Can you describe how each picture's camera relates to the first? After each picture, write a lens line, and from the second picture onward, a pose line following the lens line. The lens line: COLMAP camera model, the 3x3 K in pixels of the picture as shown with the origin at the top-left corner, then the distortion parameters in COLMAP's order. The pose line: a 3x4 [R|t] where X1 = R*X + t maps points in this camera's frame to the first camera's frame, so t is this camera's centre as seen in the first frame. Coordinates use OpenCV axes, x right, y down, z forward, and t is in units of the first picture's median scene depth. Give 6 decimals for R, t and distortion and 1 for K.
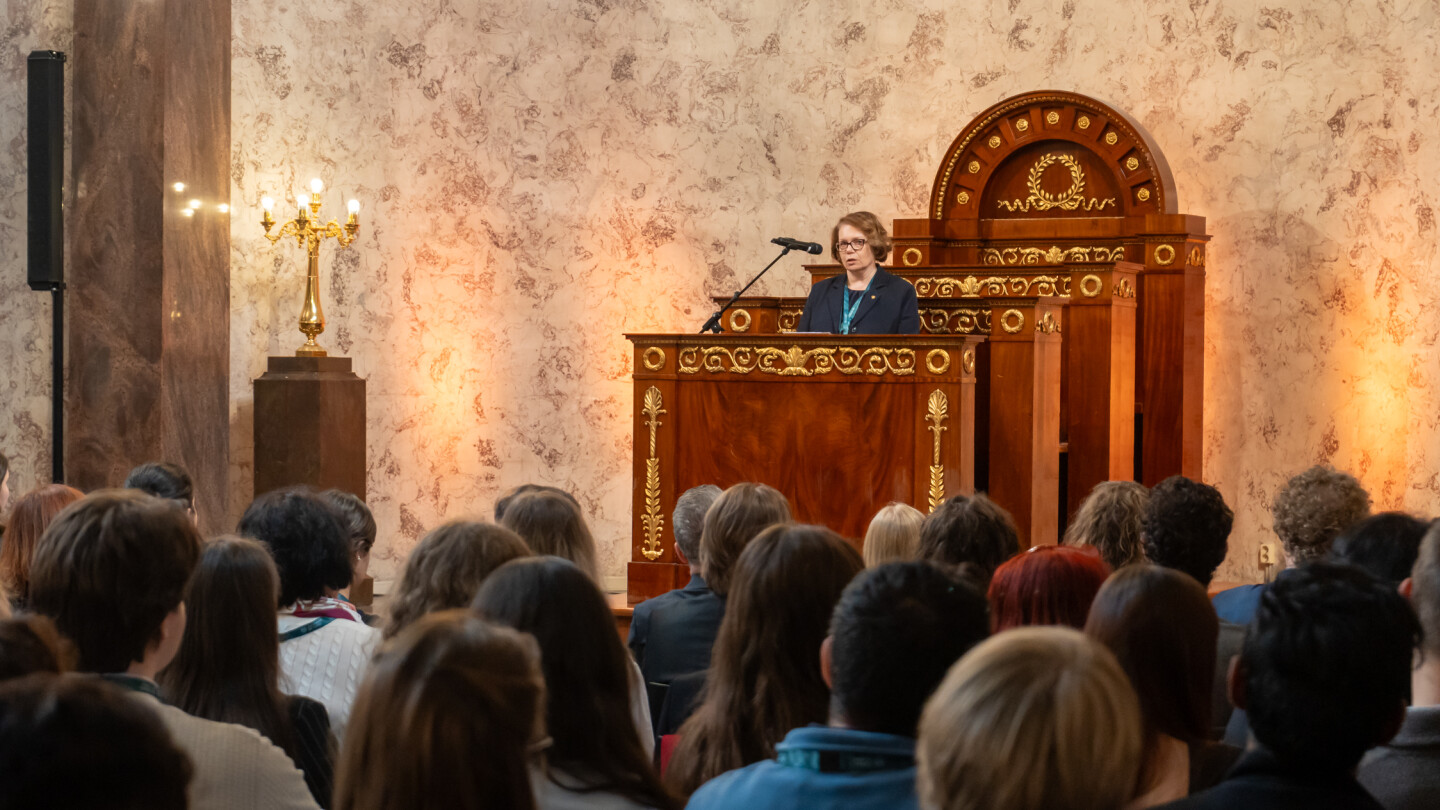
lens RADIAL K [[3385.4, 0, 720.0], [0, 3385.4, 405.0], [0, 0, 1]] dist [-0.054959, 0.084726]
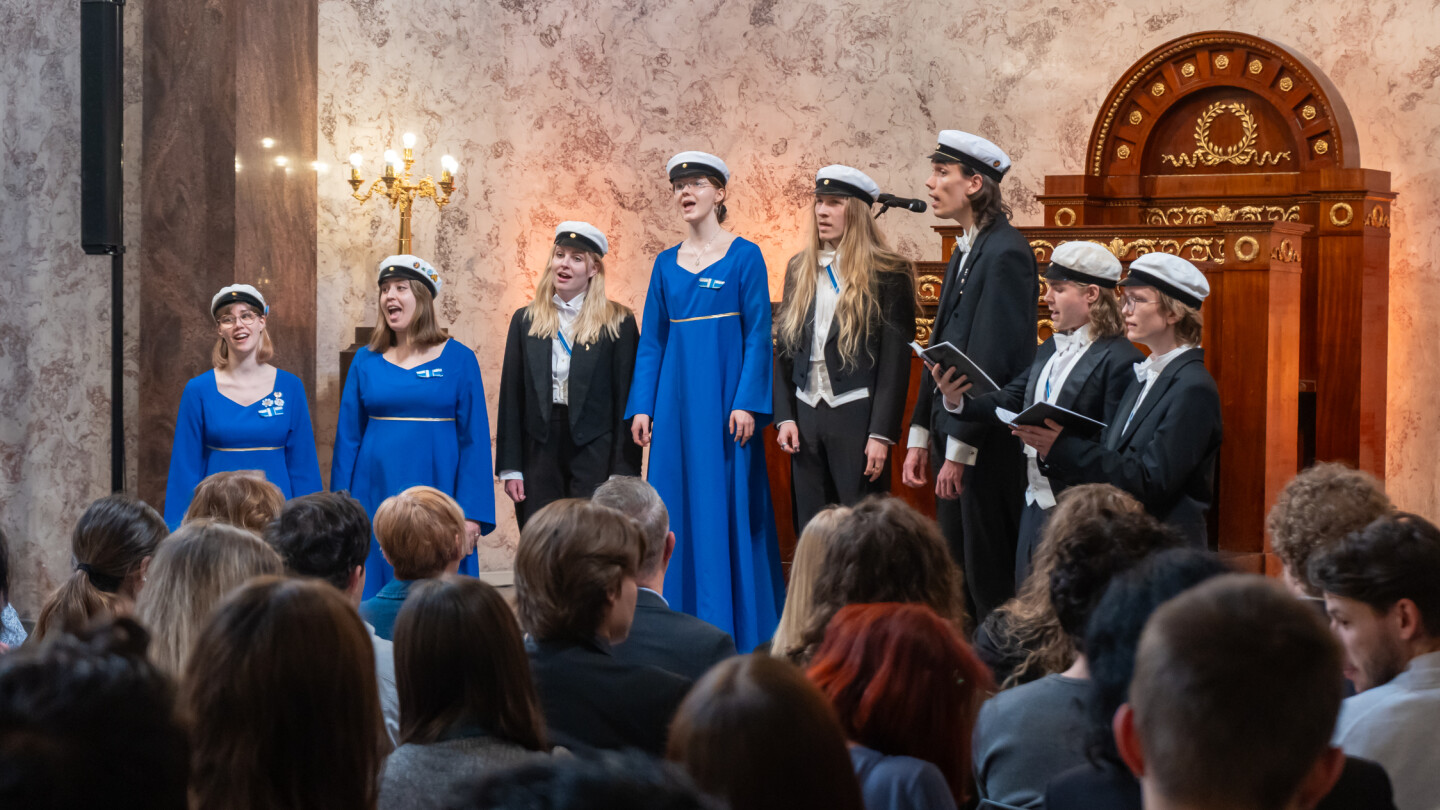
lens RADIAL K [[3385.4, 0, 720.0], [0, 3385.4, 405.0], [0, 0, 1]] dist [-0.054959, 0.084726]
pose [[0.995520, 0.003744, -0.094478, 0.049748], [-0.002955, 0.999960, 0.008488, -0.001223], [0.094505, -0.008171, 0.995491, 0.093529]]
